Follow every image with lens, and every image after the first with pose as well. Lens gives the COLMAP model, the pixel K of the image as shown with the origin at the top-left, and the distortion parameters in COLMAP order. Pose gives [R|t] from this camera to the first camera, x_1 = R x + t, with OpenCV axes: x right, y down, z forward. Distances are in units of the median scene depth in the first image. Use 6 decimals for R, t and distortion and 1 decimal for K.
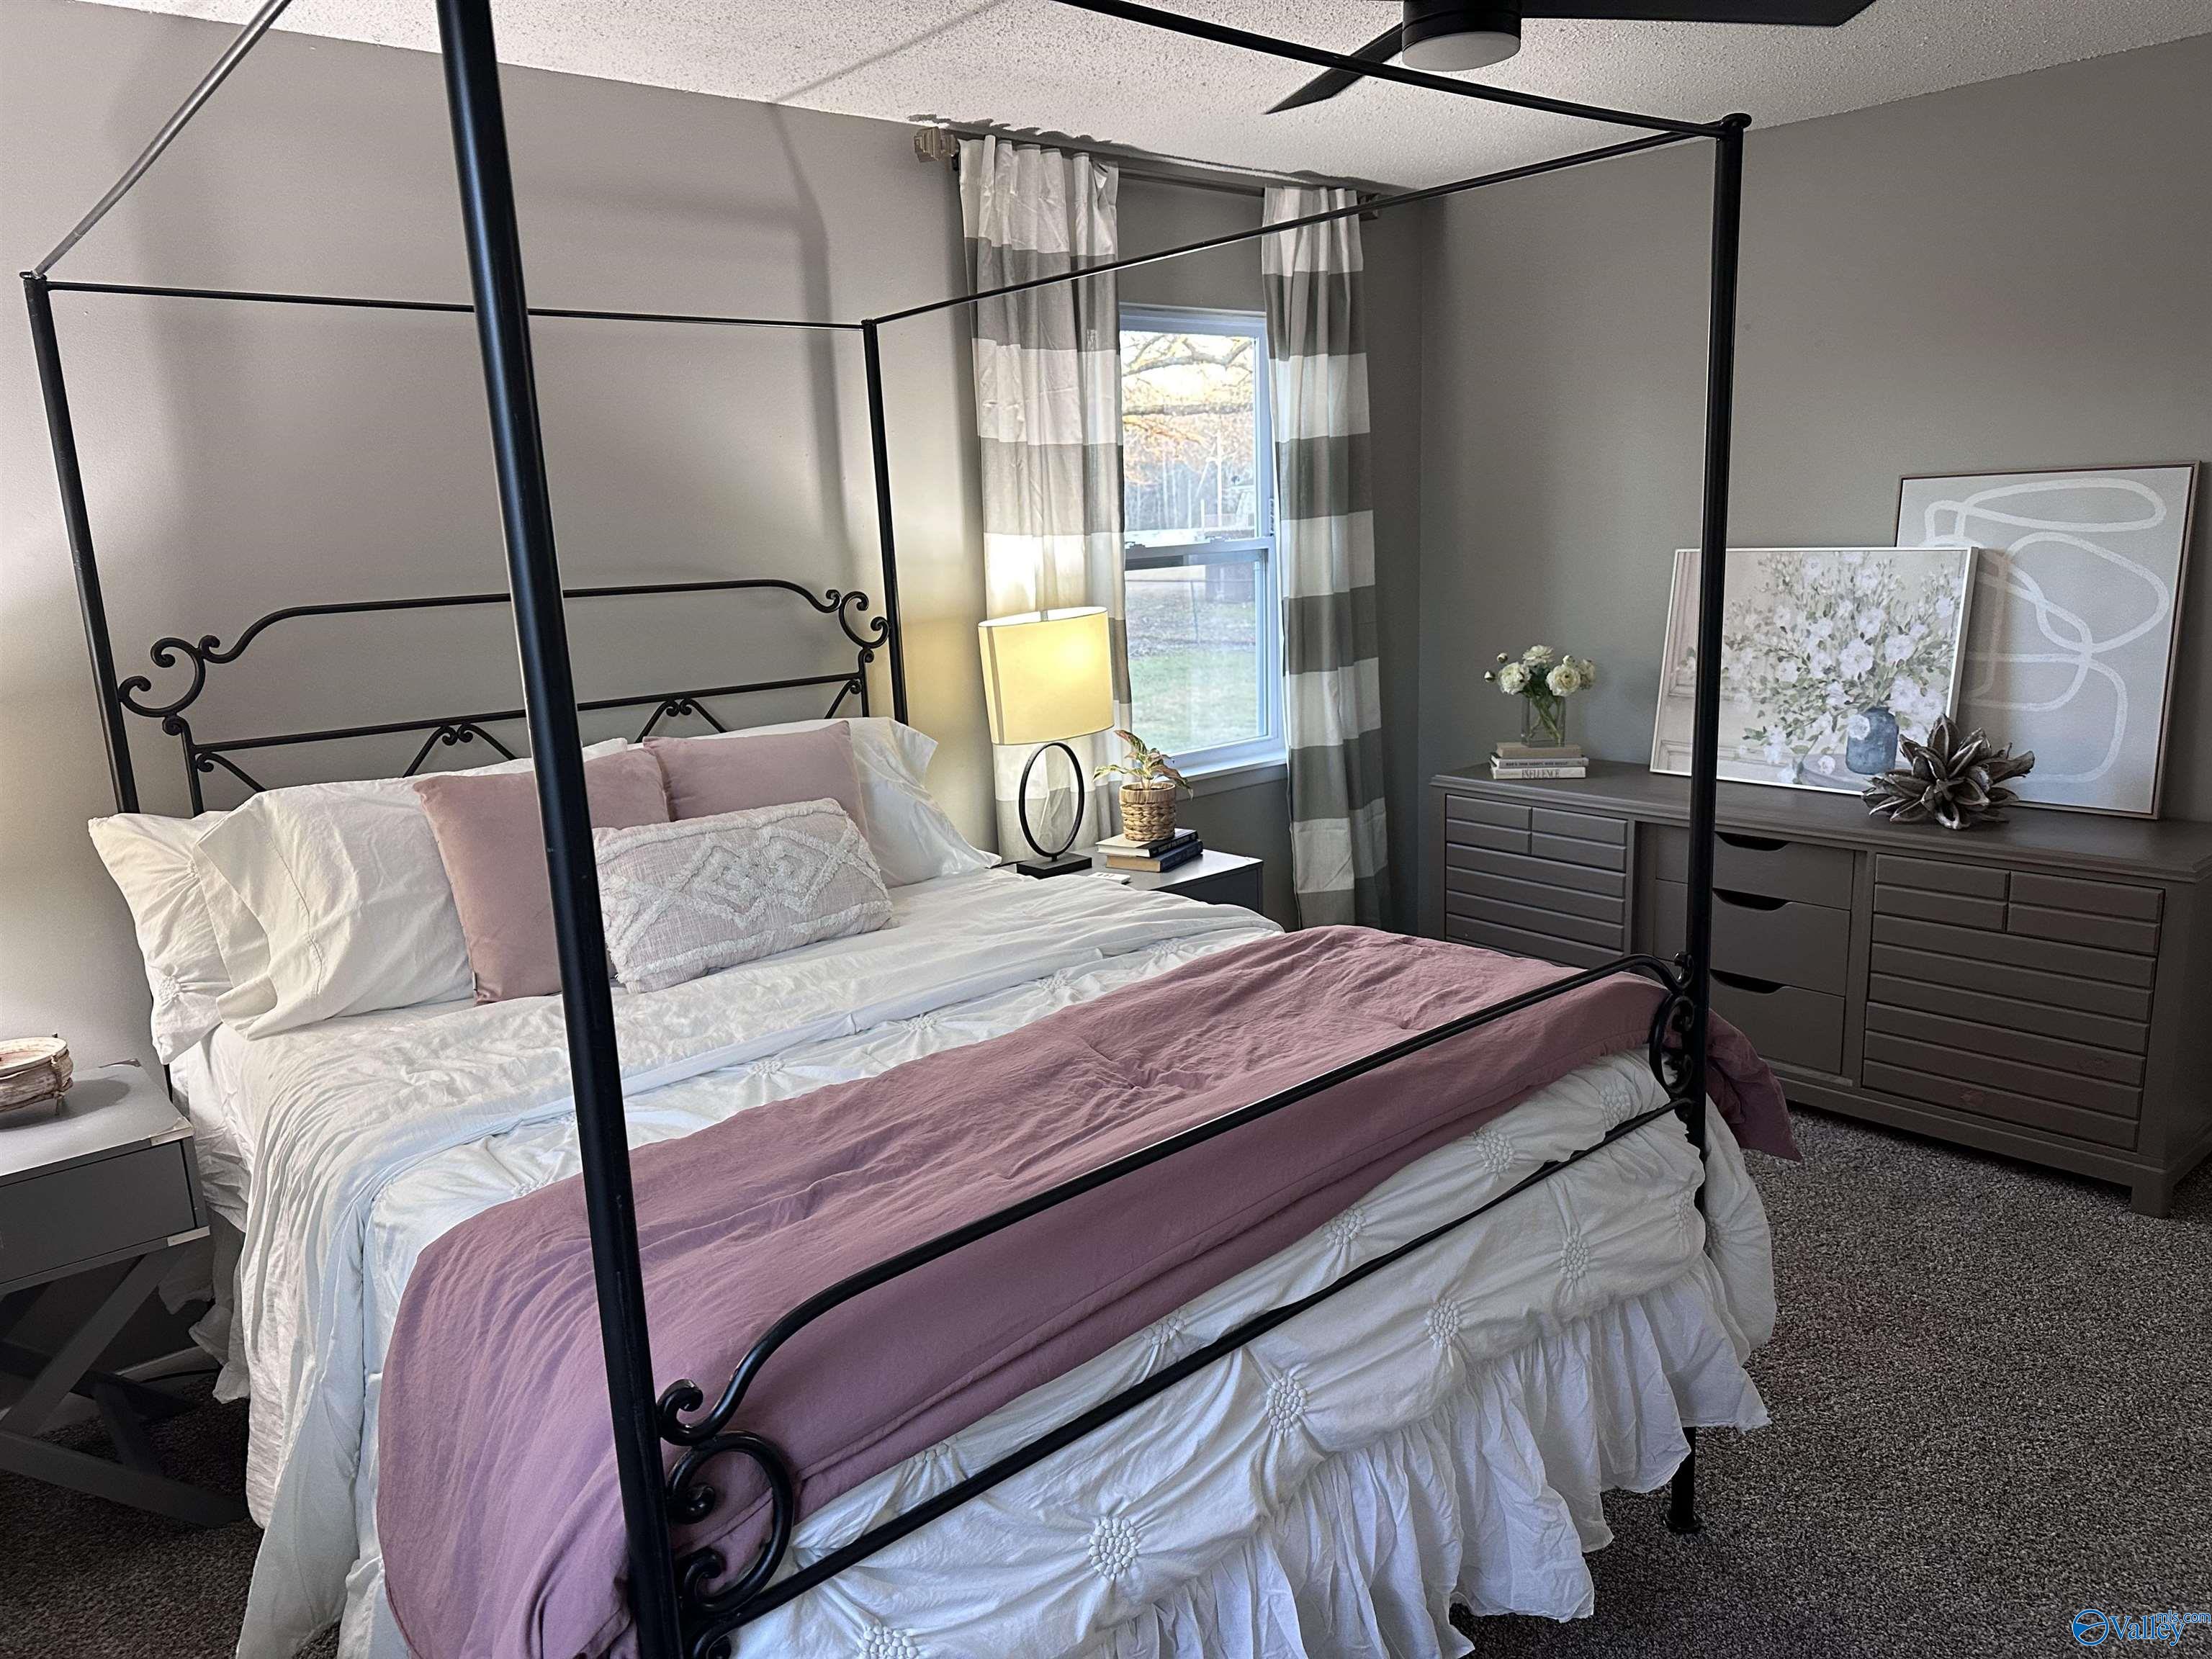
lens RADIAL K [[1569.2, 0, 1115.4], [0, 1569.2, 840.8], [0, 0, 1]] dist [0.115247, -0.170219]
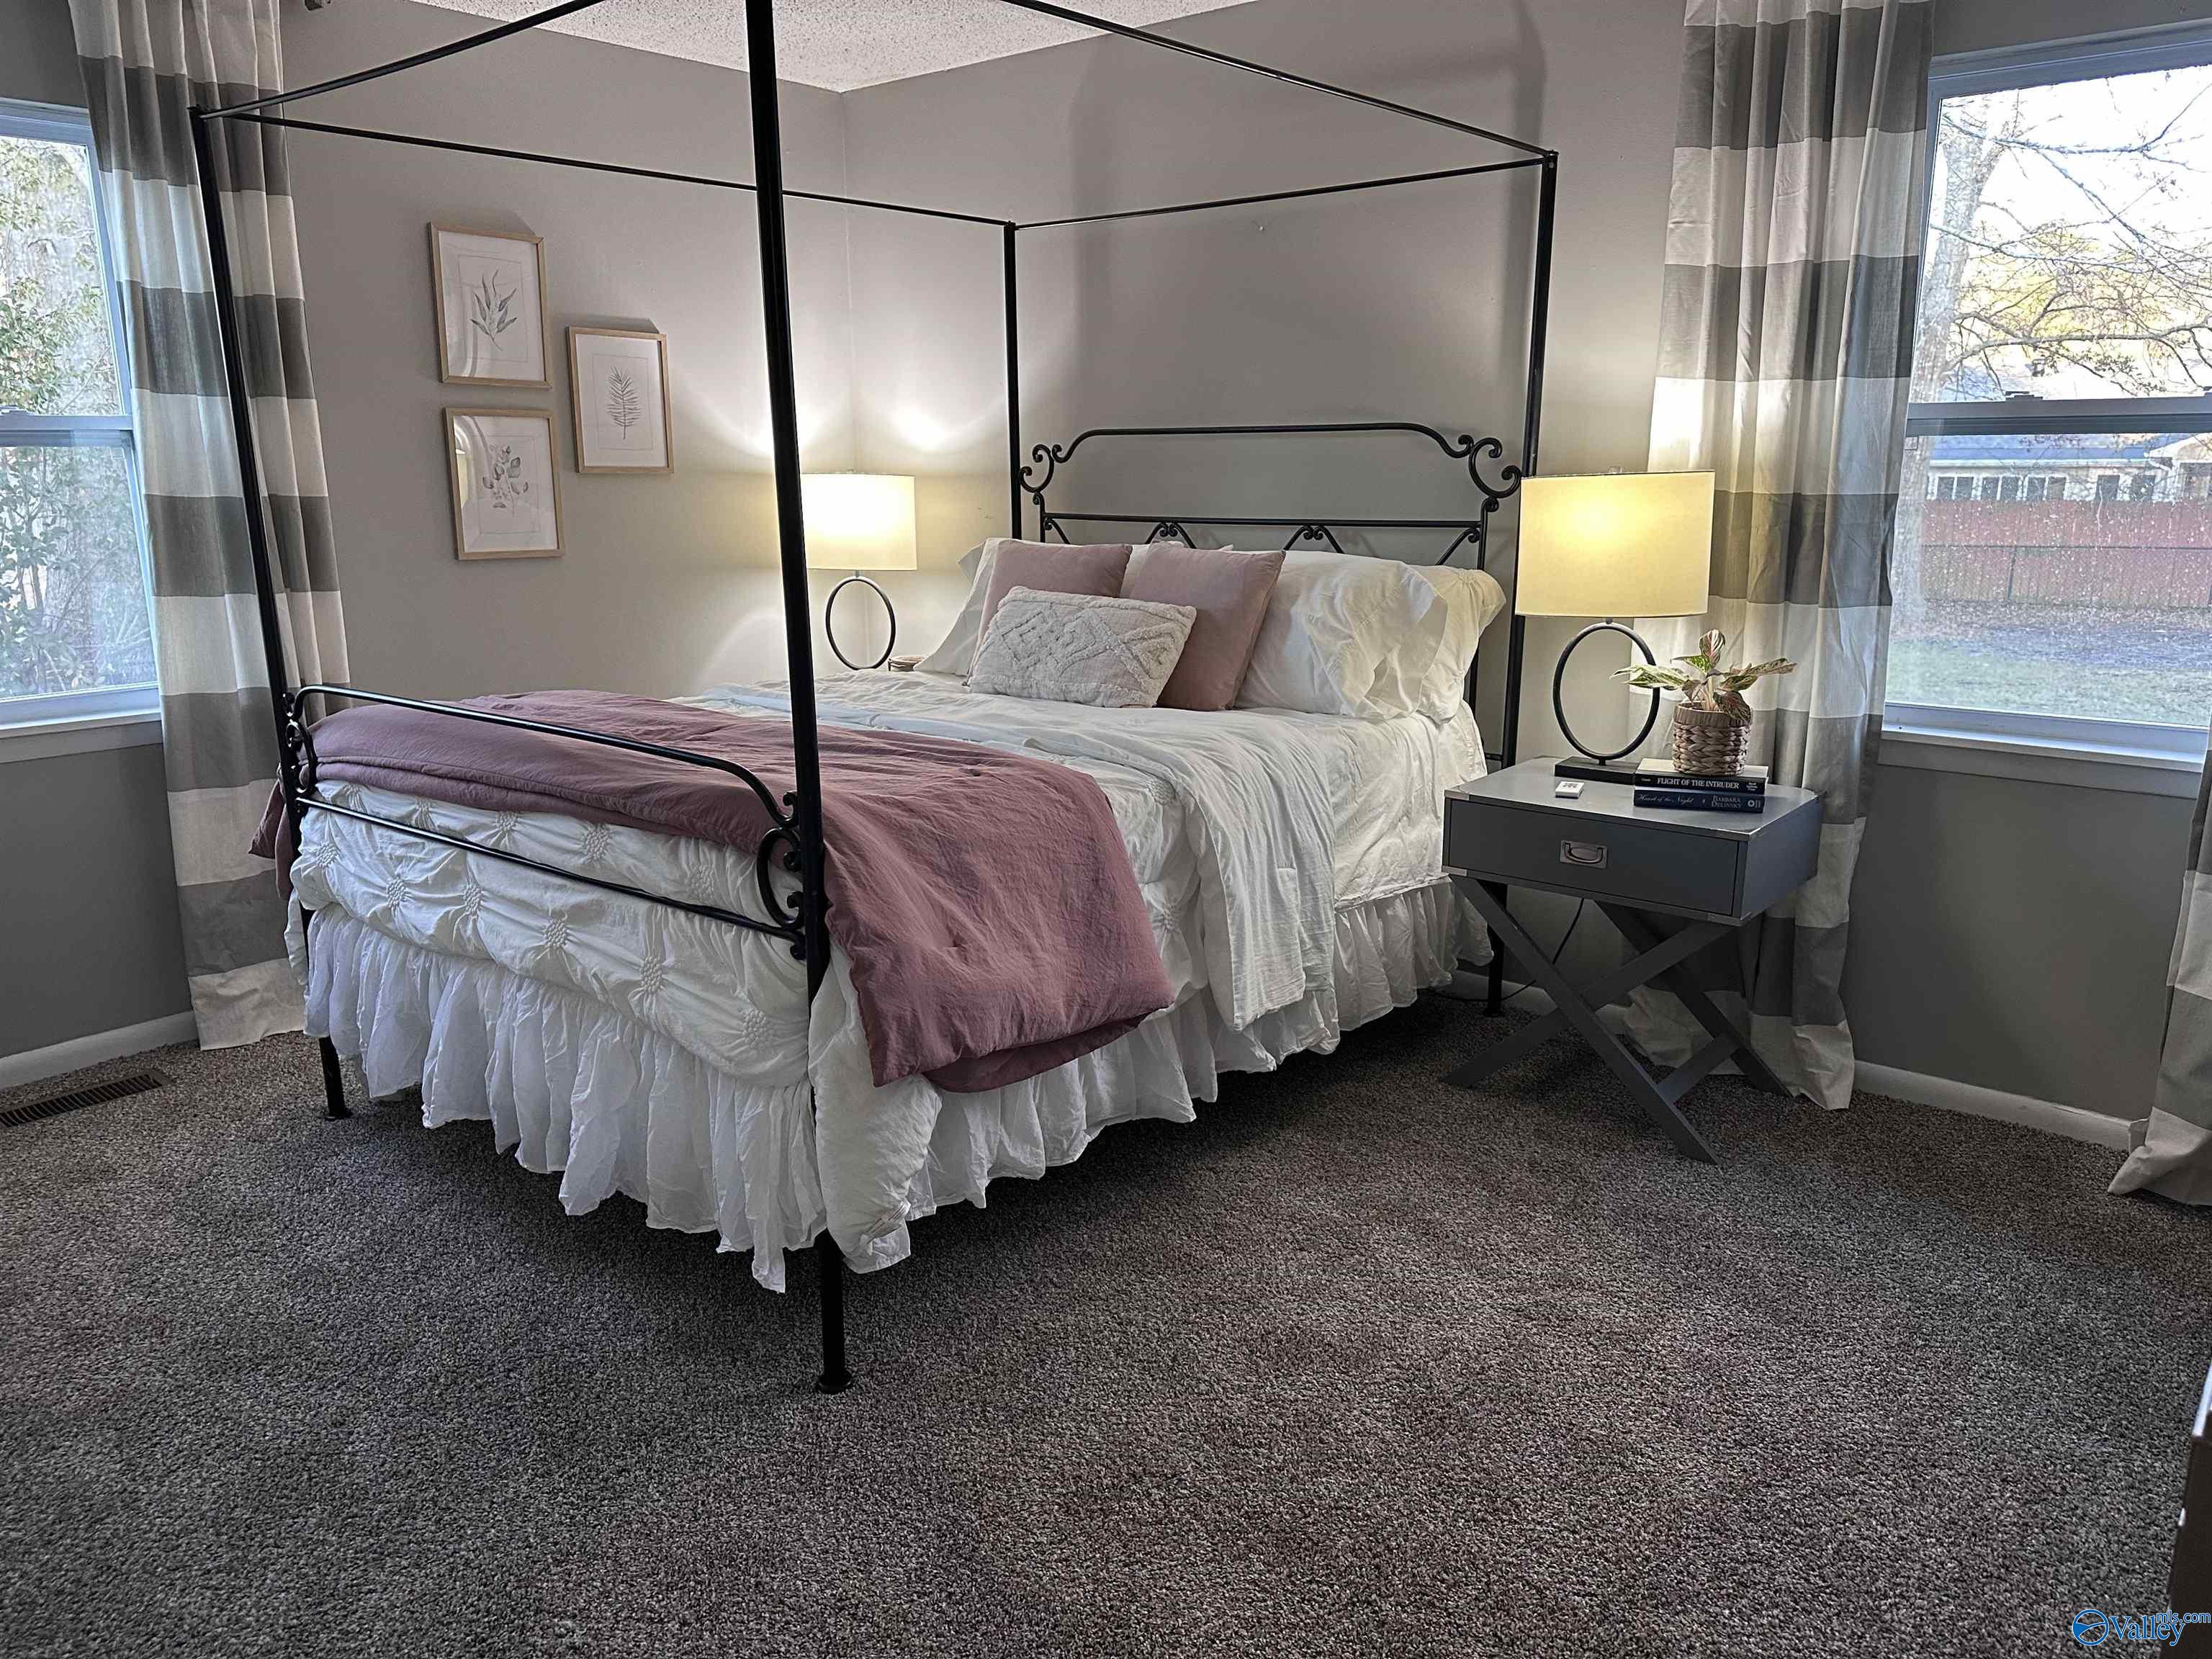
lens RADIAL K [[1569.2, 0, 1115.4], [0, 1569.2, 840.8], [0, 0, 1]] dist [0.115247, -0.170219]
pose [[0.142184, 0.270149, -0.952262, 1.031610], [-0.204568, 0.949287, 0.238760, -0.136026], [0.968471, 0.160854, 0.190237, 0.786798]]
